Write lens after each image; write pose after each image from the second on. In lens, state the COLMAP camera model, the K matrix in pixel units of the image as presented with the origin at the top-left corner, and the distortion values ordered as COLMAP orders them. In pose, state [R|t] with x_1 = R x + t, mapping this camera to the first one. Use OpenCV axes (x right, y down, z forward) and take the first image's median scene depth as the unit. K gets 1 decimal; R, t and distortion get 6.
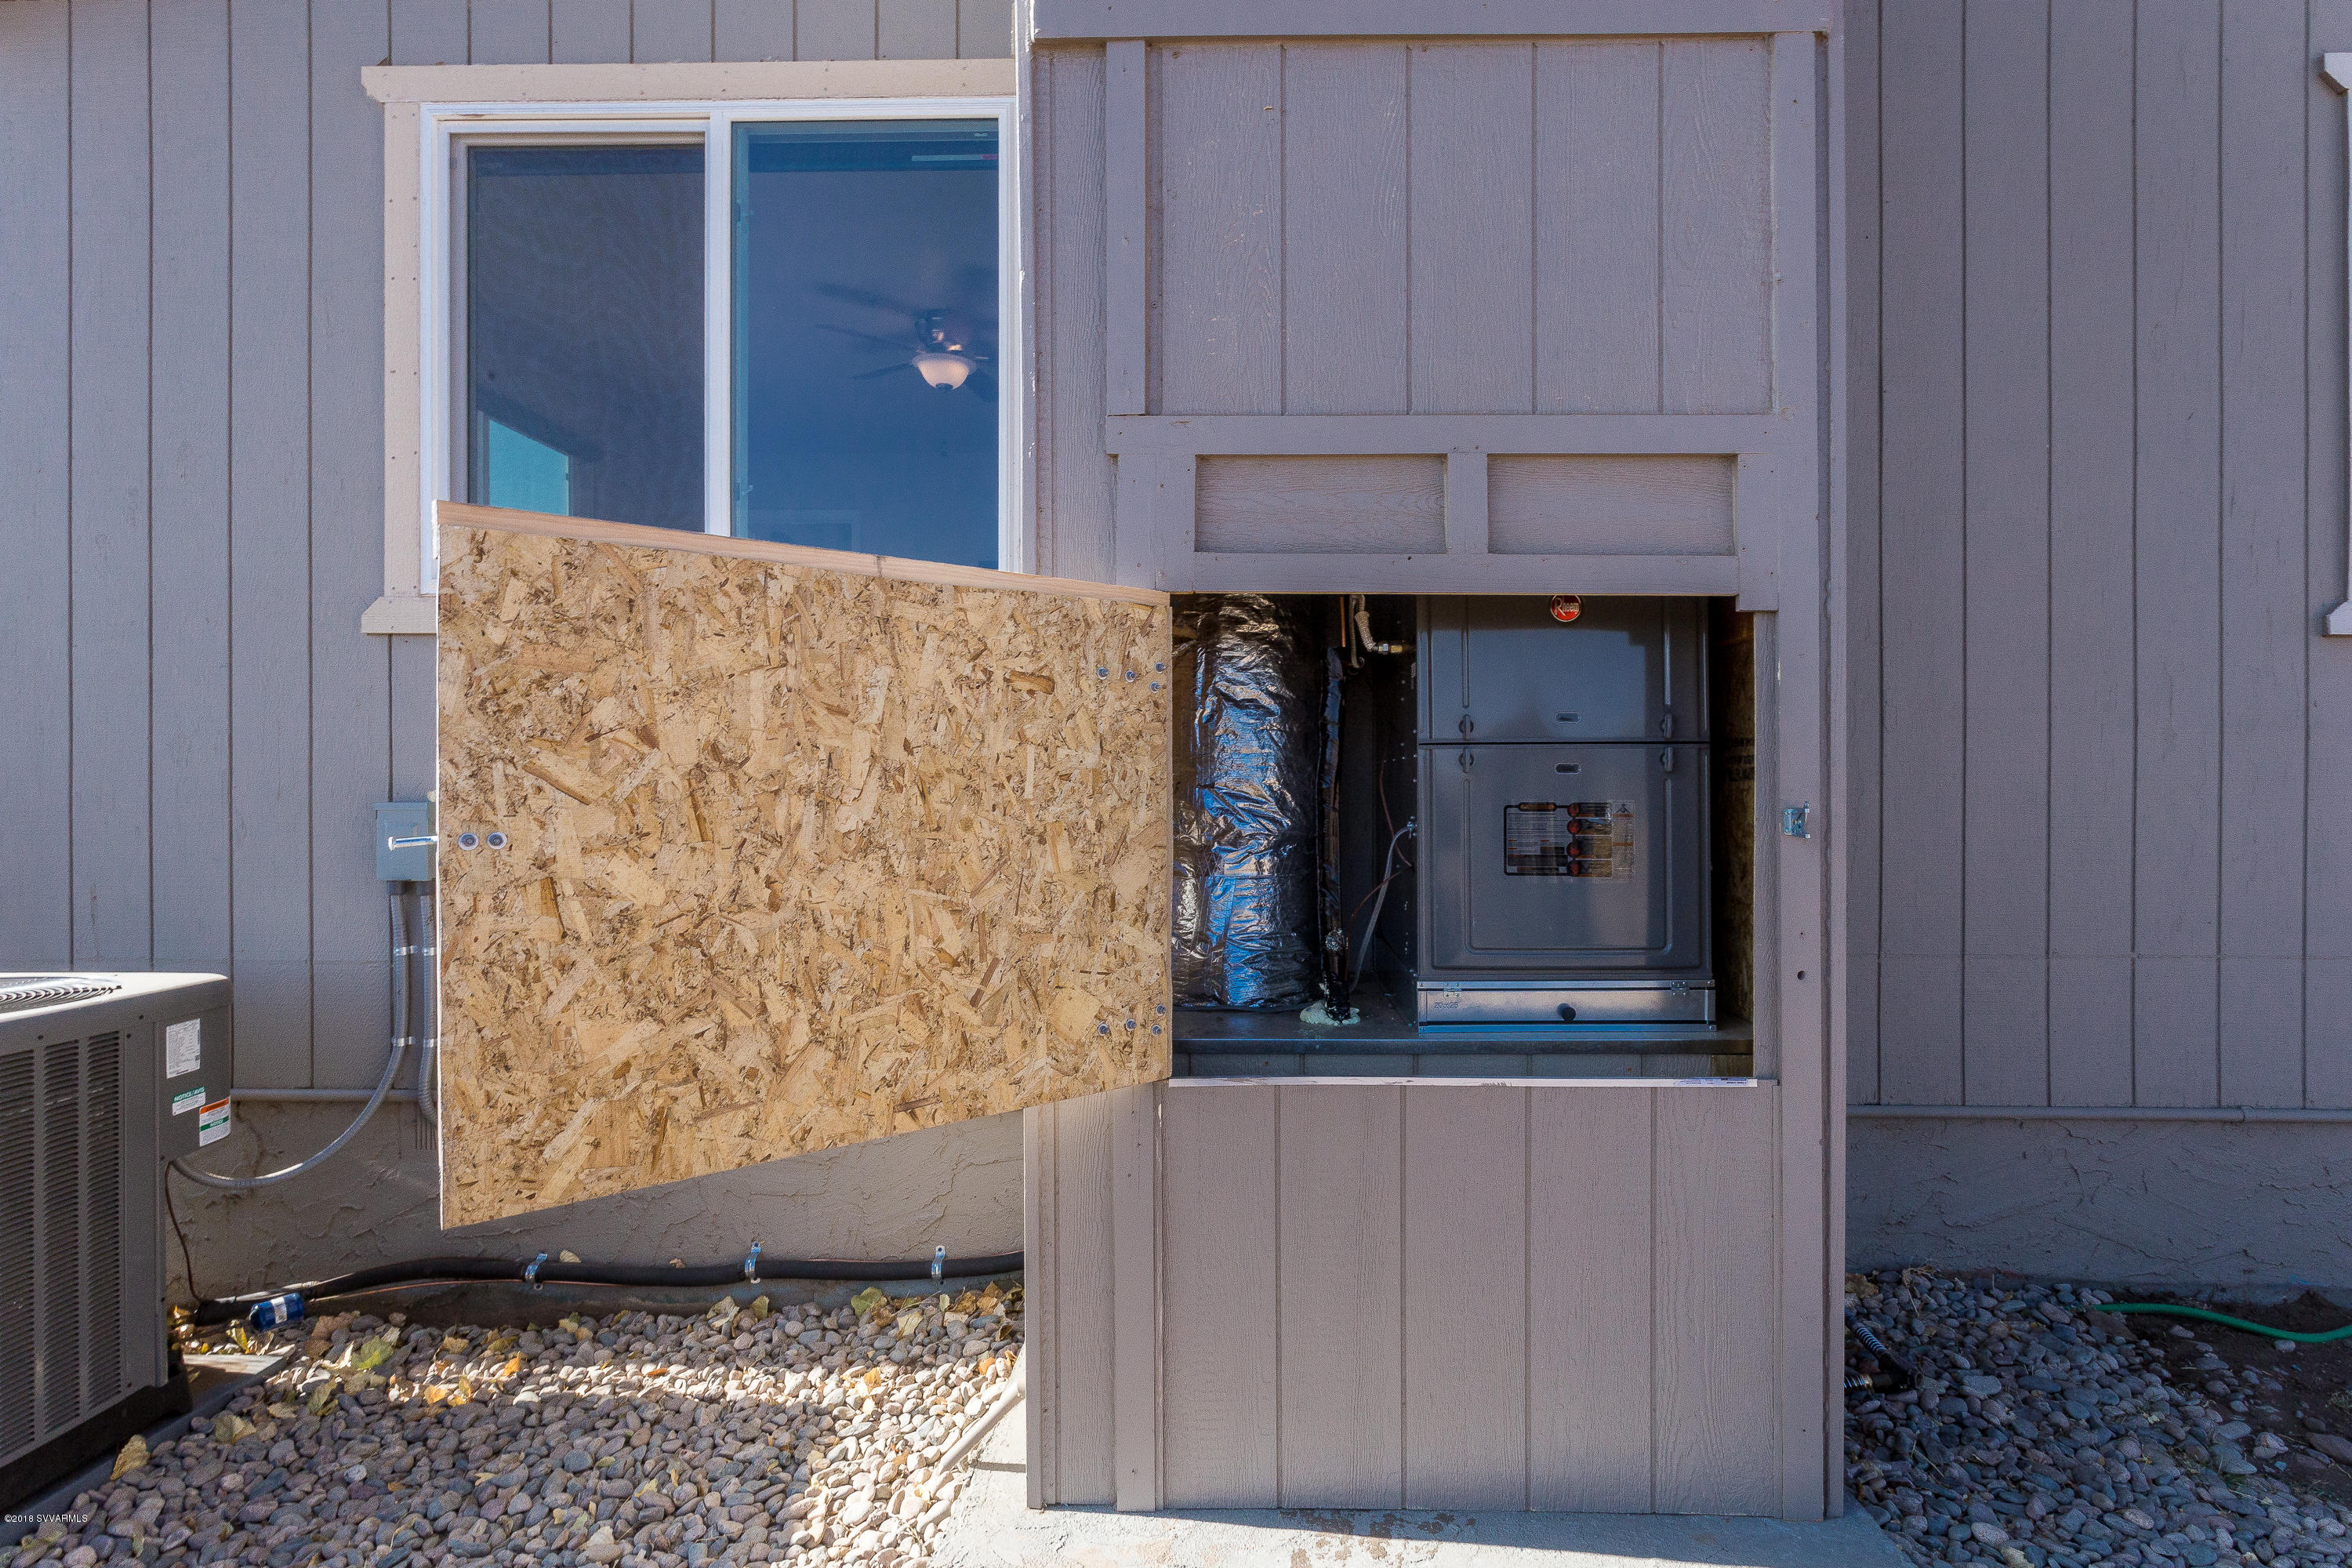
lens RADIAL K [[1315.4, 0, 1179.1], [0, 1315.4, 778.2], [0, 0, 1]] dist [0.005912, 0.001145]
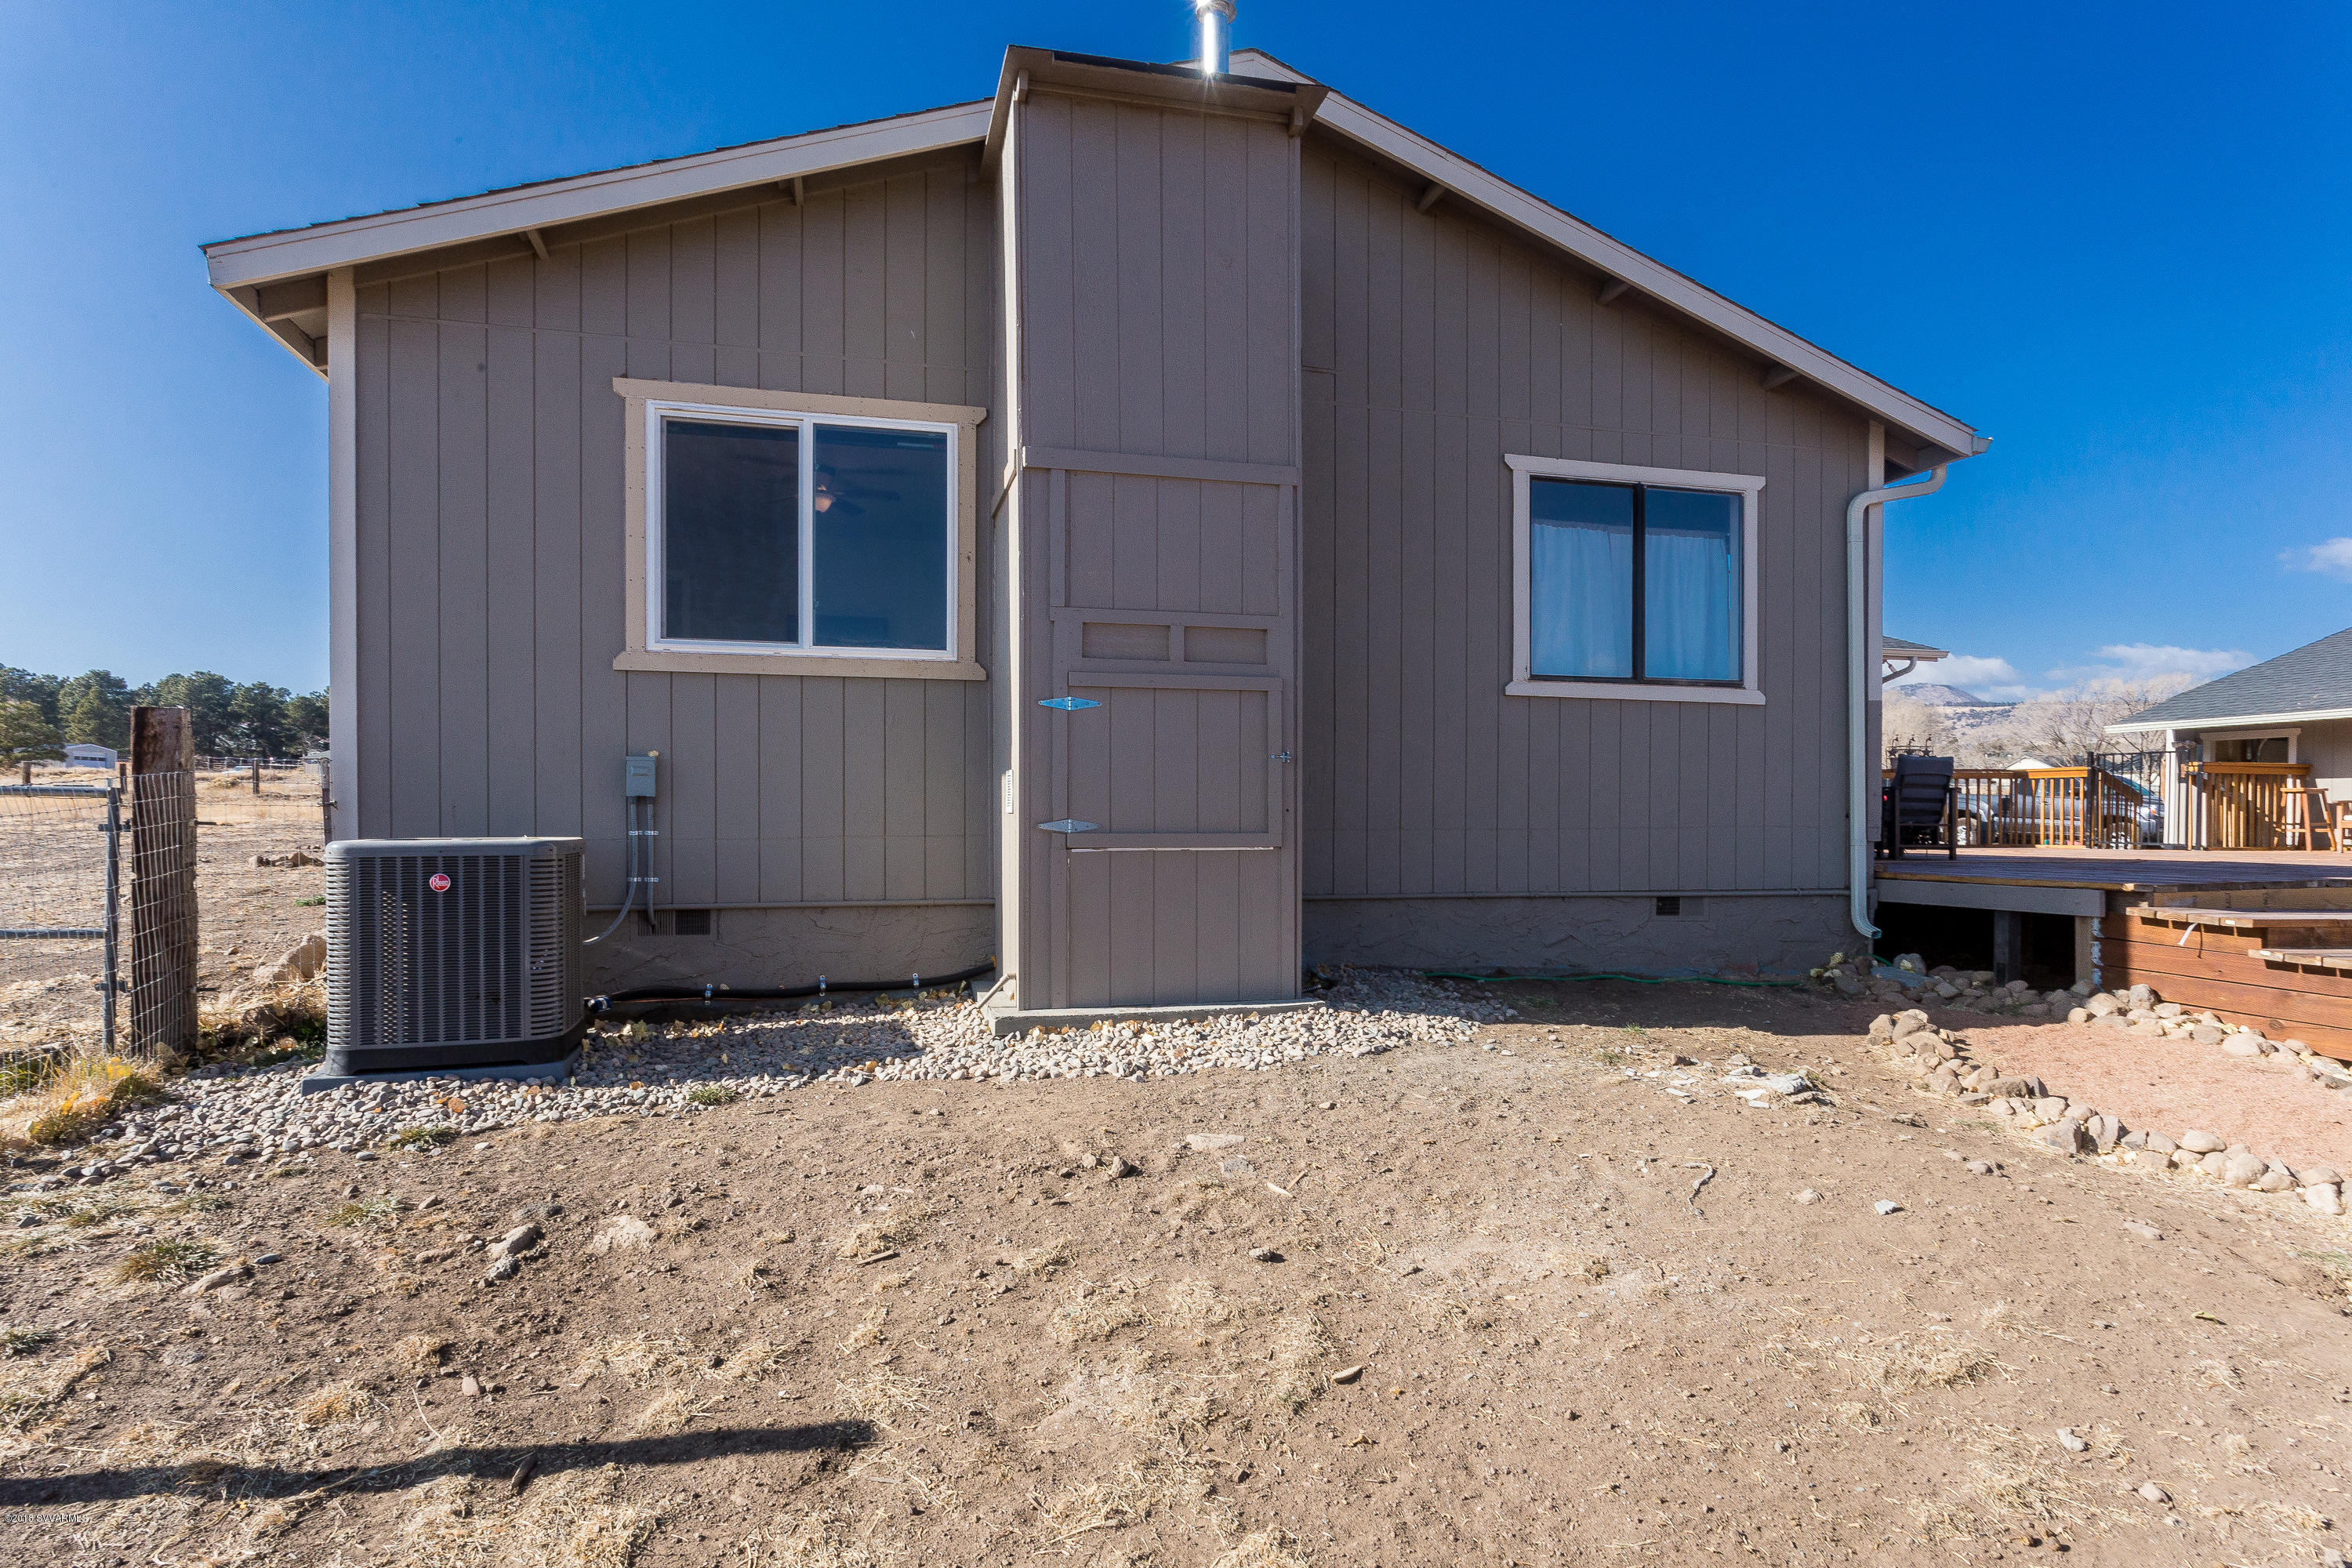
lens RADIAL K [[1315.4, 0, 1174.2], [0, 1315.4, 793.8], [0, 0, 1]] dist [0.005912, 0.001145]
pose [[0.958453, 0.003956, 0.285222, -0.385233], [-0.002266, 0.999978, -0.006256, 0.084203], [-0.285241, 0.005350, 0.958441, -1.105459]]
